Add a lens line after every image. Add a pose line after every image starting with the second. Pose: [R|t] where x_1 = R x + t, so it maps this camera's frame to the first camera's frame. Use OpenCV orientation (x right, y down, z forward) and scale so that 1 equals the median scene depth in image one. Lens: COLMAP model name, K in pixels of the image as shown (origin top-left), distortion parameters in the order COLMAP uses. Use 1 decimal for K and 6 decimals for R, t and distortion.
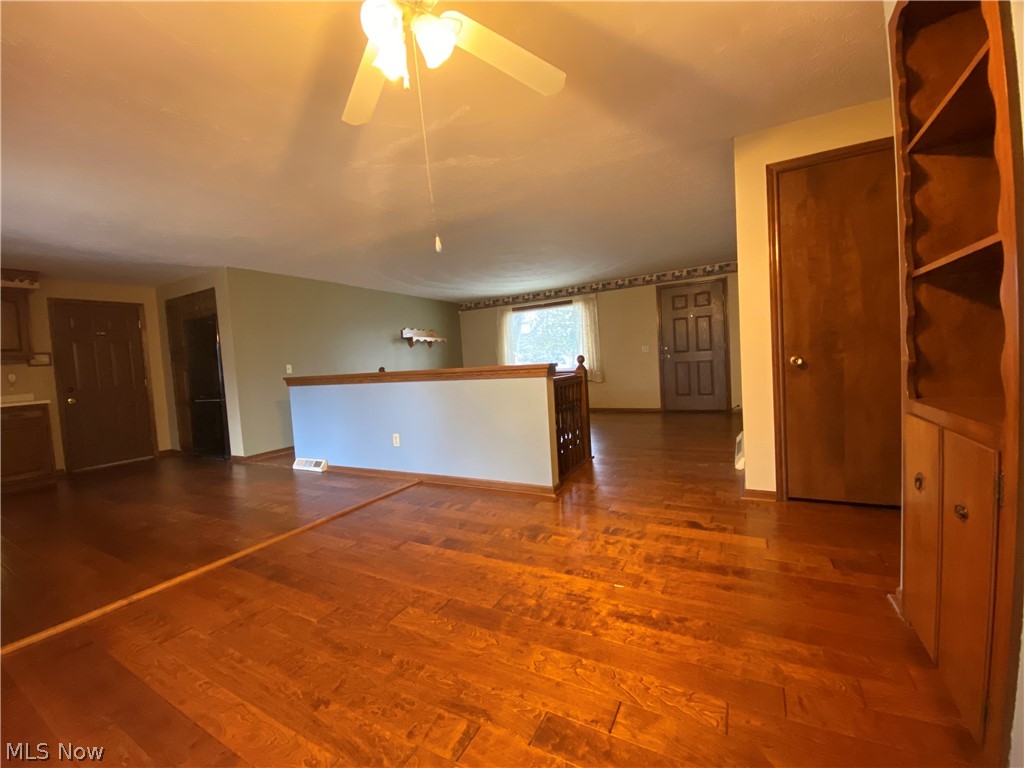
lens RADIAL K [[409.2, 0, 508.0], [0, 409.2, 374.7], [0, 0, 1]] dist [0.011227, -0.015599]
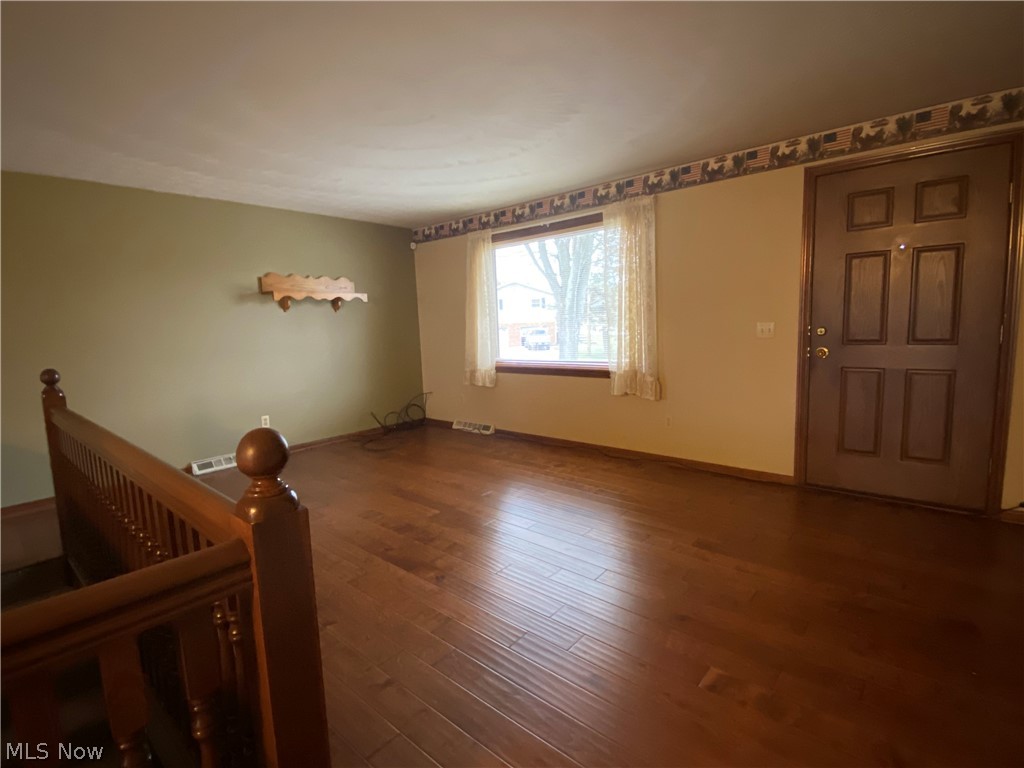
lens RADIAL K [[488.9, 0, 511.2], [0, 488.9, 375.9], [0, 0, 1]] dist [-0.014420, -0.002475]
pose [[0.978505, 0.047284, -0.200729, 0.207092], [-0.028356, 0.994963, 0.096149, -0.062565], [0.204264, -0.088391, 0.974917, 0.520088]]
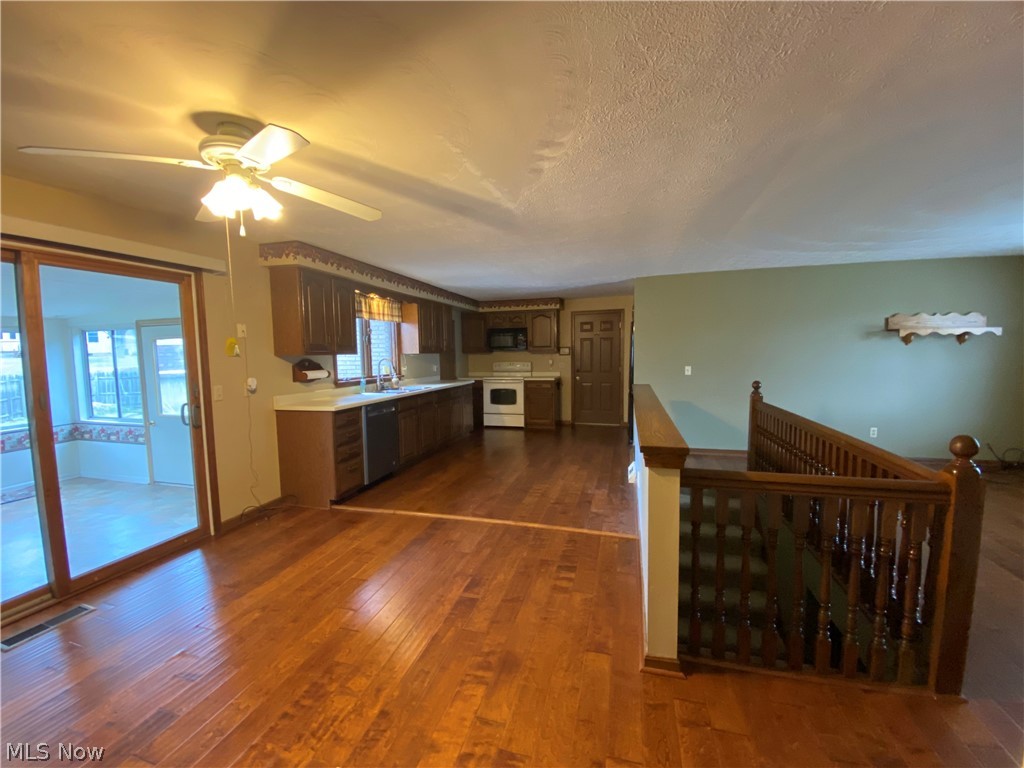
lens RADIAL K [[409.2, 0, 519.9], [0, 409.2, 381.9], [0, 0, 1]] dist [0.011227, -0.015599]
pose [[0.243512, 0.129999, -0.961146, 0.269636], [-0.030624, 0.991513, 0.126347, -0.084606], [0.969414, -0.001333, 0.245426, 0.315003]]
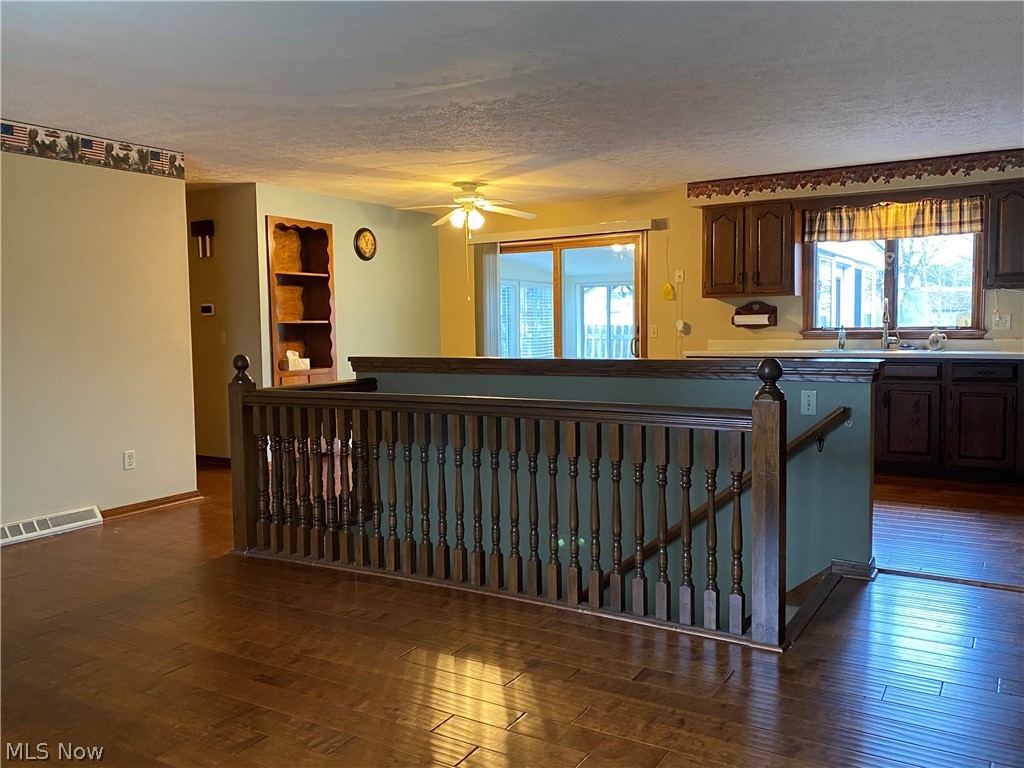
lens RADIAL K [[831.9, 0, 532.6], [0, 831.9, 391.6], [0, 0, 1]] dist [0.002523, 0.008168]
pose [[-0.996634, 0.073590, 0.036141, -0.148891], [0.077302, 0.990329, 0.115204, -0.061203], [-0.027314, 0.117610, -0.992684, 1.271991]]
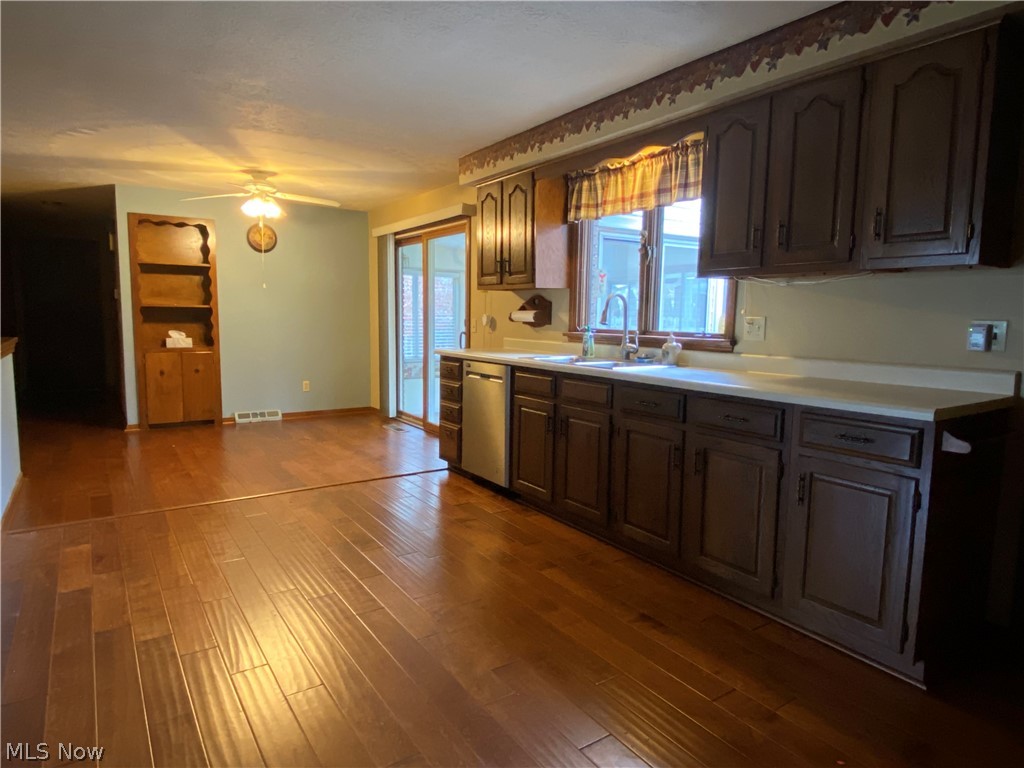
lens RADIAL K [[629.3, 0, 516.0], [0, 629.3, 385.2], [0, 0, 1]] dist [0.027886, -0.002879]
pose [[-0.884088, -0.003908, 0.467304, -0.725659], [0.056106, 0.991845, 0.114441, -0.010725], [-0.463940, 0.127394, -0.876659, 0.801517]]
